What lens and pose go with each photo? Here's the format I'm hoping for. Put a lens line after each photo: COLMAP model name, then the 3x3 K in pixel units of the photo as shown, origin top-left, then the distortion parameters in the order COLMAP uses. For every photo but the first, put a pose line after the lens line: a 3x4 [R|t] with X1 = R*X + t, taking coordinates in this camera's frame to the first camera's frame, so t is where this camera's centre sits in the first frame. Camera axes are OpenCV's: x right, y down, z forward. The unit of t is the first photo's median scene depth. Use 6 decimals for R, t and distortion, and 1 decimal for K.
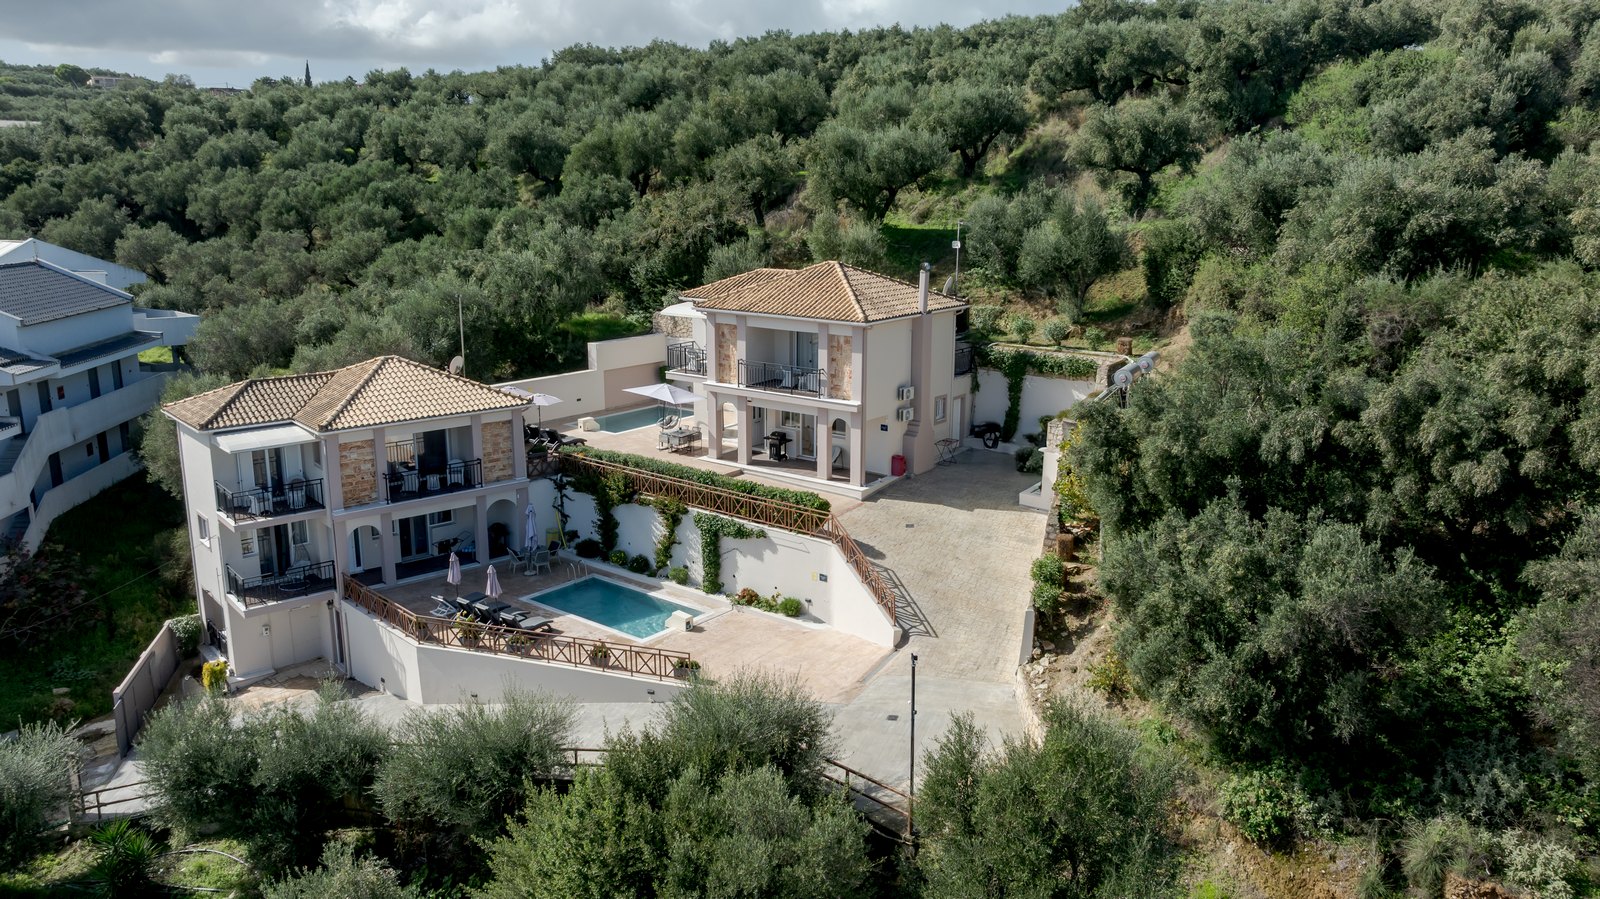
lens RADIAL K [[1151.3, 0, 805.3], [0, 1151.3, 449.7], [0, 0, 1]] dist [-0.019648, 0.002920]
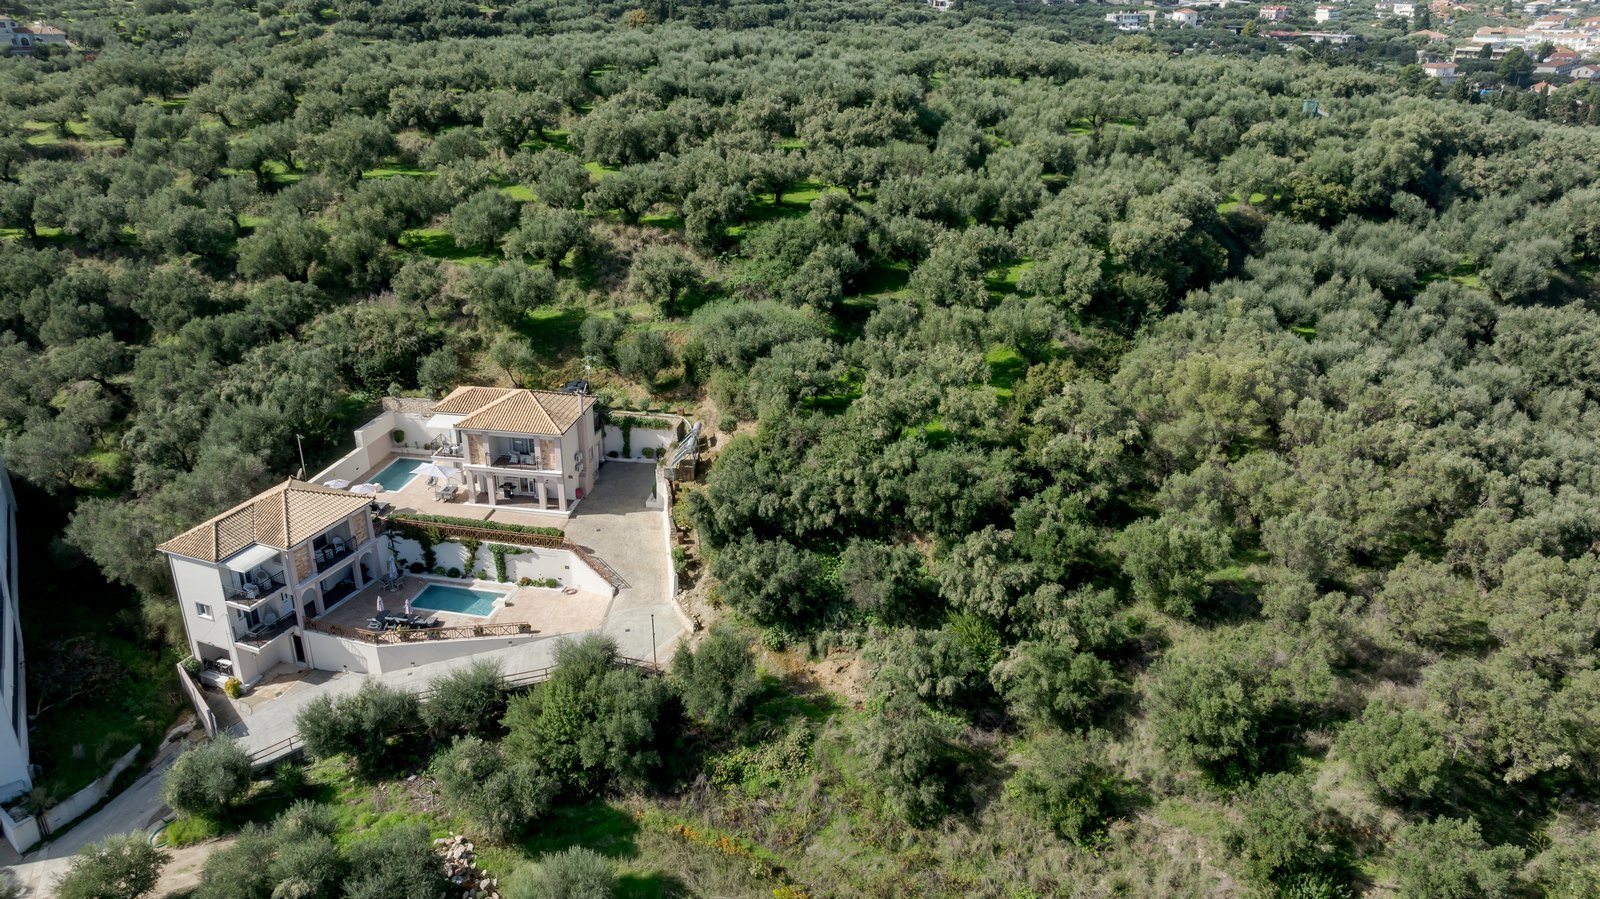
lens RADIAL K [[1159.4, 0, 802.2], [0, 1159.4, 442.0], [0, 0, 1]] dist [-0.015921, -0.003971]
pose [[0.896531, -0.172613, 0.407967, -0.357501], [0.101666, 0.976552, 0.189766, -0.396680], [-0.431157, -0.128654, 0.893058, -0.875872]]
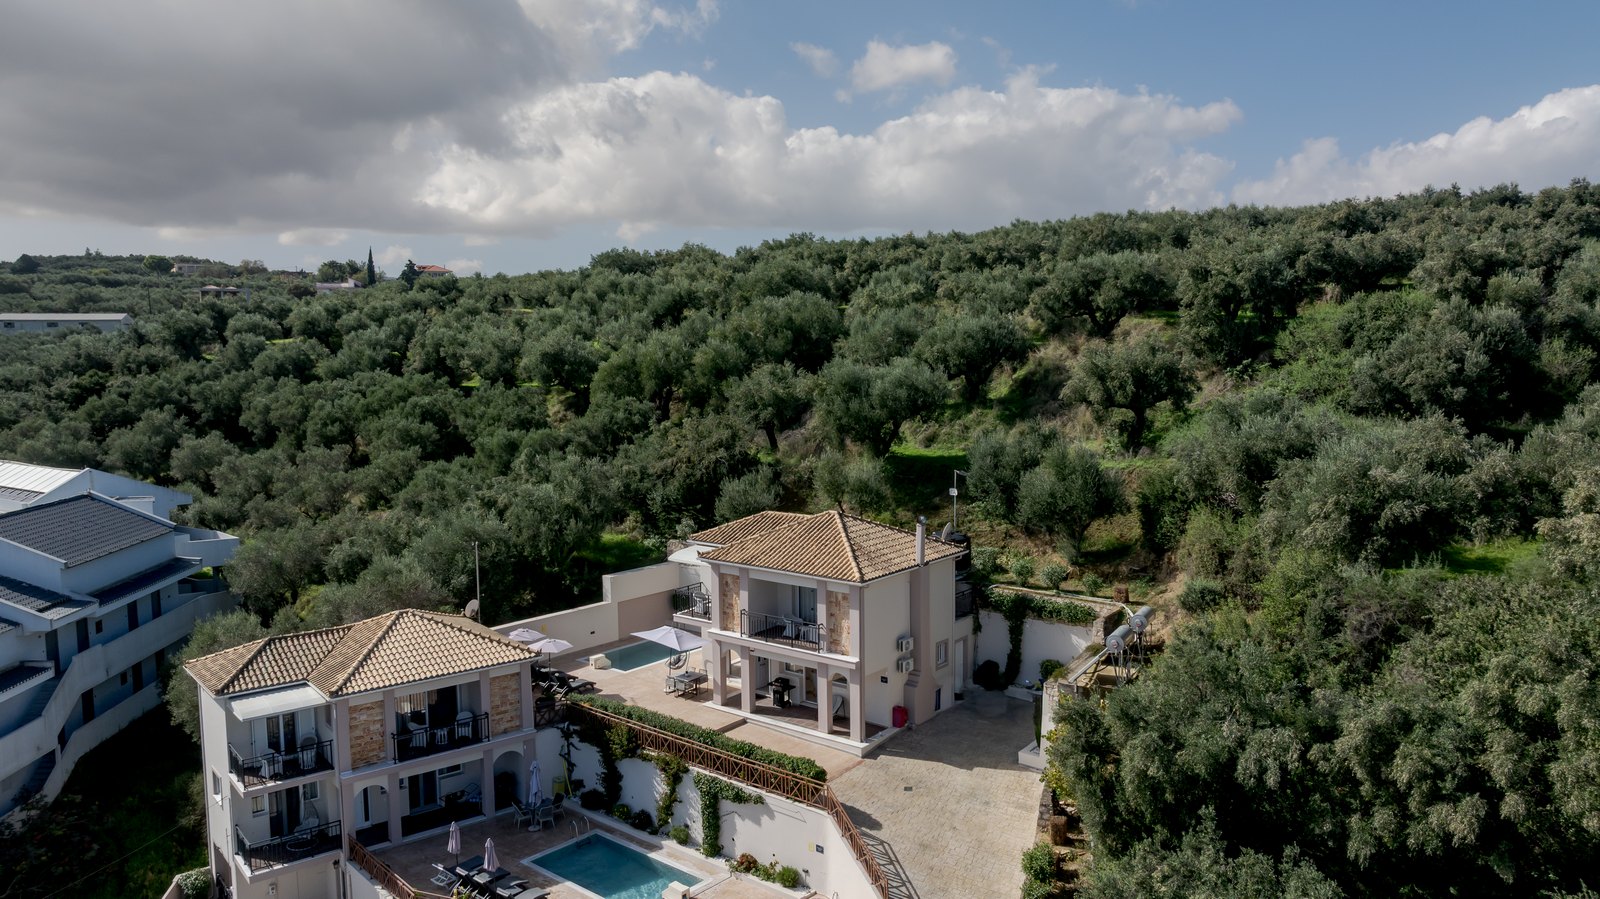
lens RADIAL K [[1124.3, 0, 802.8], [0, 1124.3, 445.4], [0, 0, 1]] dist [-0.015293, -0.007290]
pose [[0.999296, -0.012257, -0.035448, 0.033946], [0.007405, 0.990965, -0.133914, -0.089438], [0.036769, 0.133557, 0.990359, -0.007682]]
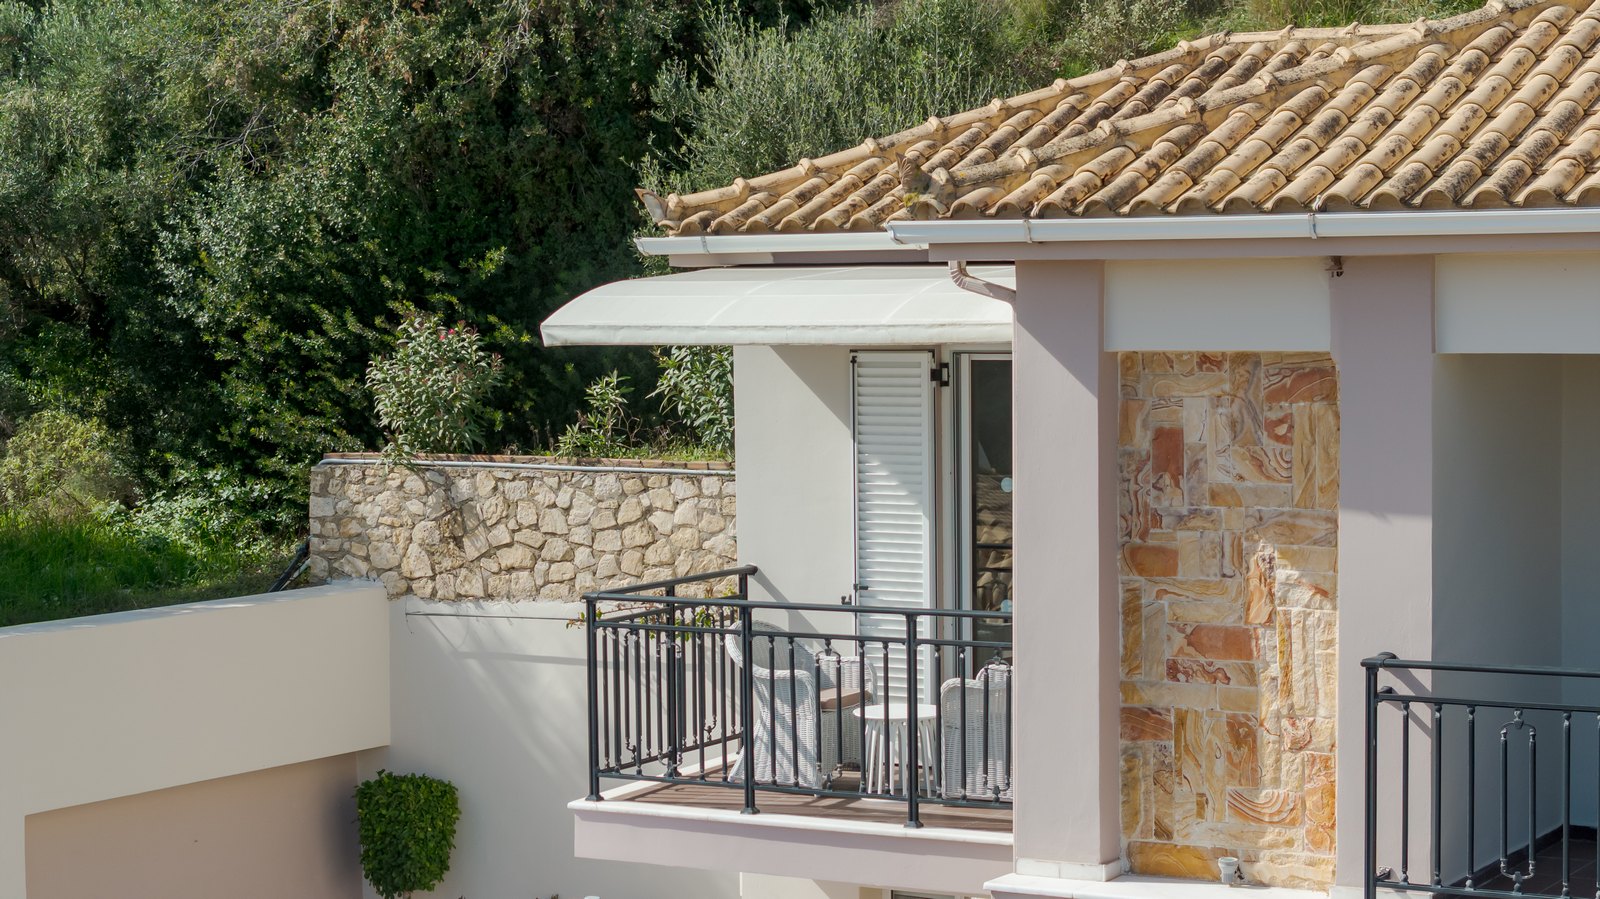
lens RADIAL K [[3212.6, 0, 800.0], [0, 3212.6, 449.5], [0, 0, 1]] dist [-0.122756, 0.710122]
pose [[0.994496, -0.022642, 0.102303, -0.142978], [0.040596, 0.983376, -0.176986, -0.046310], [-0.096595, 0.180165, 0.978882, 0.702184]]
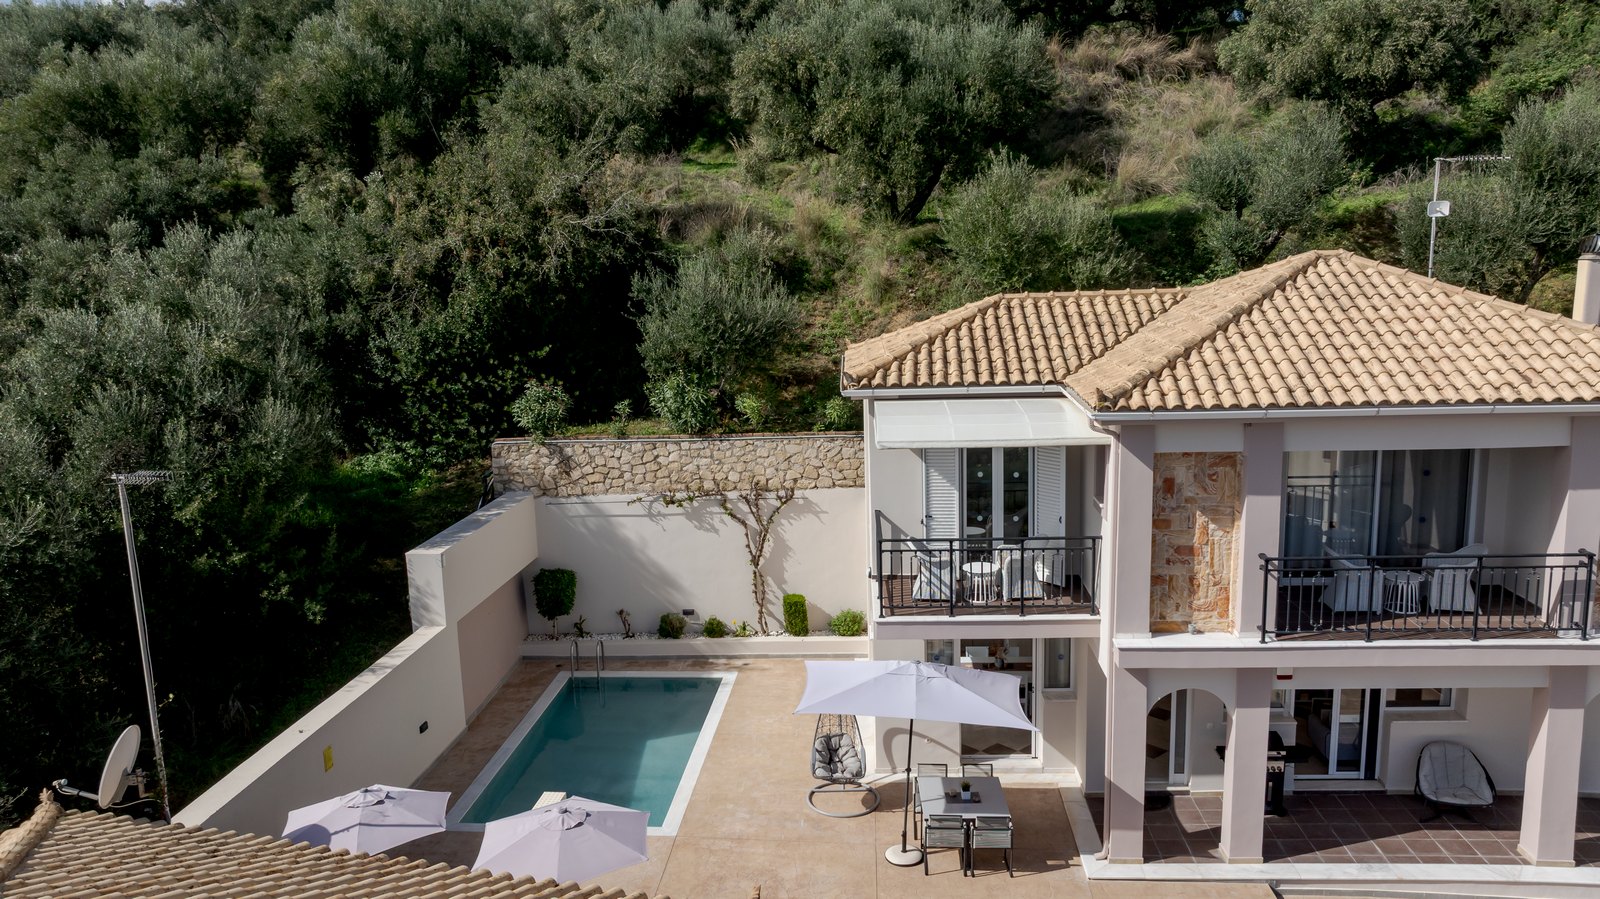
lens RADIAL K [[1159.4, 0, 802.2], [0, 1159.4, 442.0], [0, 0, 1]] dist [-0.015921, -0.003971]
pose [[0.840543, -0.122253, 0.527770, -0.331858], [0.156608, 0.987444, -0.020687, -0.123765], [-0.518614, 0.100042, 0.849135, 0.790157]]
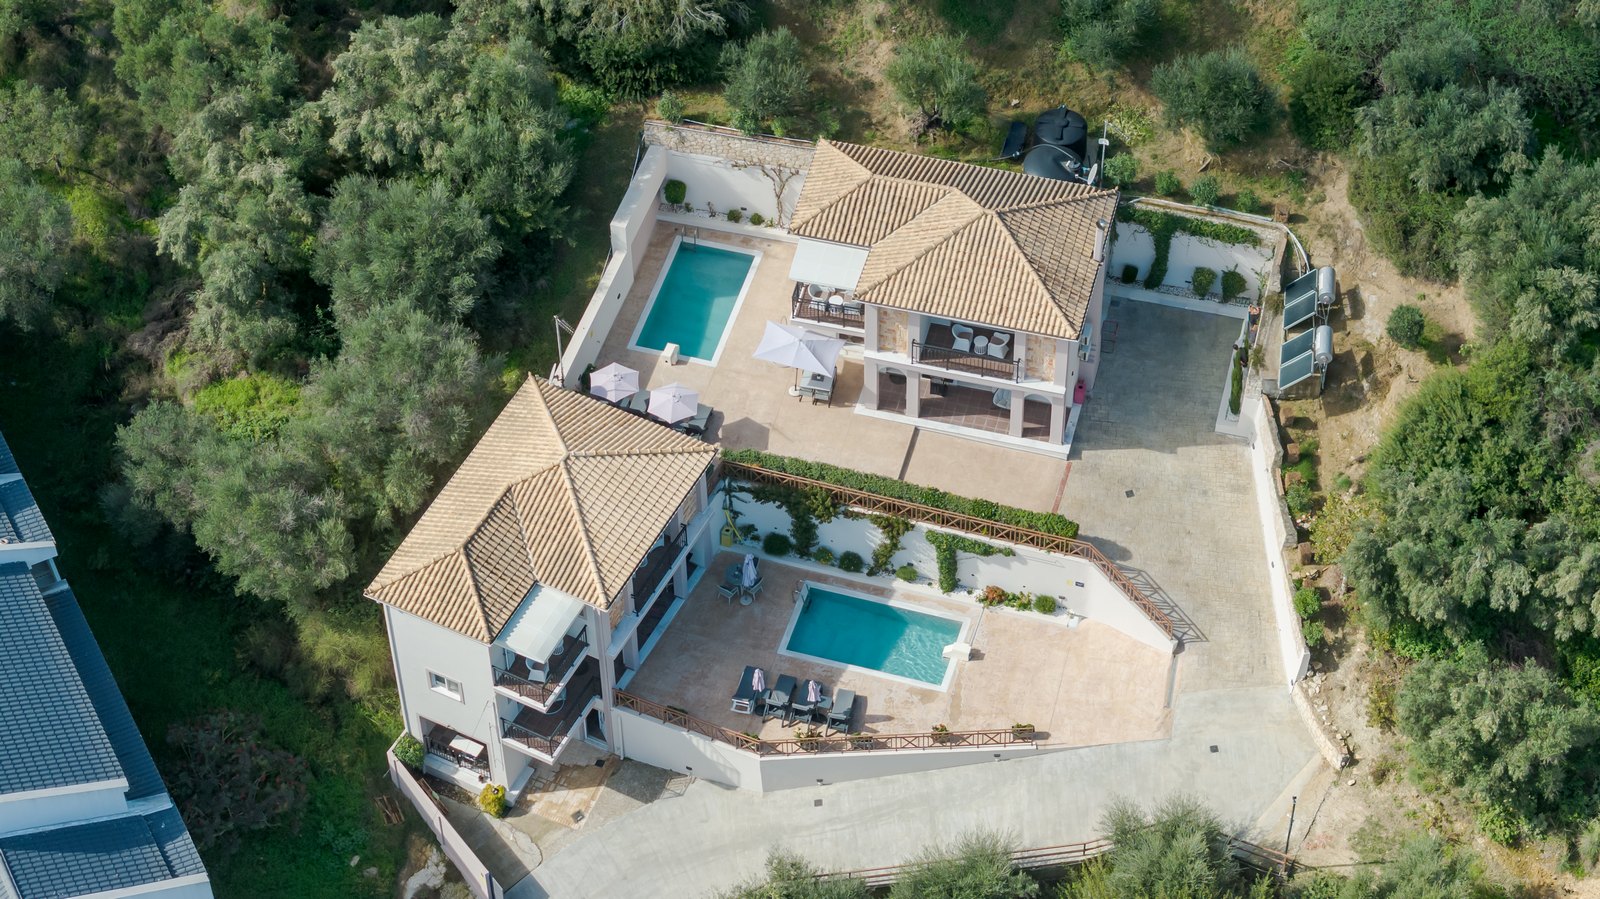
lens RADIAL K [[3282.6, 0, 804.1], [0, 3282.6, 416.8], [0, 0, 1]] dist [-0.113267, 0.559039]
pose [[0.930124, -0.286279, 0.230030, -0.764478], [0.102309, 0.803559, 0.586366, -1.590015], [-0.352707, -0.521859, 0.776699, -1.054733]]
